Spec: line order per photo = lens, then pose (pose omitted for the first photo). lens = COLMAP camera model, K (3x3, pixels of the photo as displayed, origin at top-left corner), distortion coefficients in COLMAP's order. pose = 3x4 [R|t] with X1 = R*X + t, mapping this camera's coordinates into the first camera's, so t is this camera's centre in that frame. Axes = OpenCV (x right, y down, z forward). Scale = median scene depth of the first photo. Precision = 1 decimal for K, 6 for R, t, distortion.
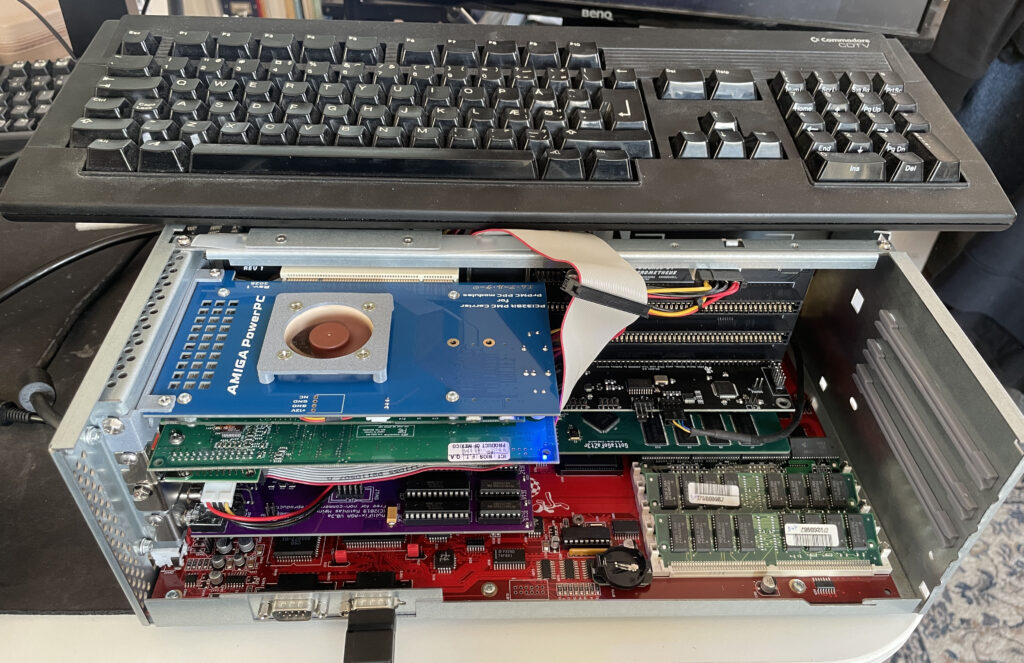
lens RADIAL K [[771.2, 0, 526.6], [0, 771.2, 348.7], [0, 0, 1]] dist [0.007297, -0.006855]
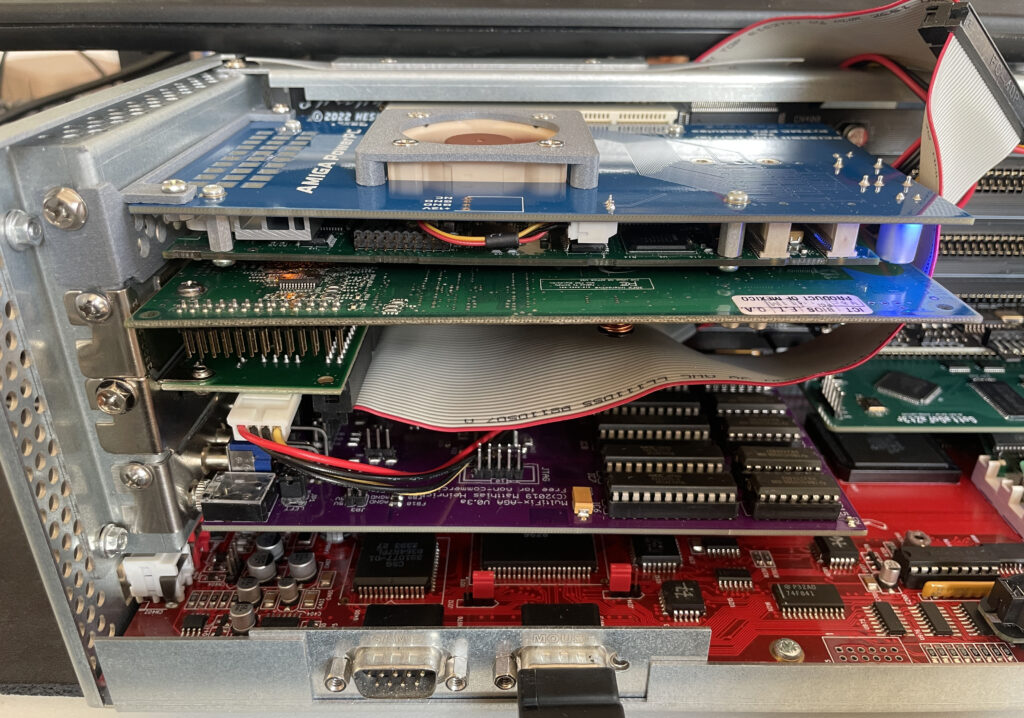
lens RADIAL K [[790.4, 0, 516.6], [0, 790.4, 388.1], [0, 0, 1]] dist [0.013178, -0.025865]
pose [[0.997852, -0.011926, -0.064413, -0.185331], [-0.002951, 0.974104, -0.226080, 0.264582], [0.065441, 0.225785, 0.971977, 0.467716]]
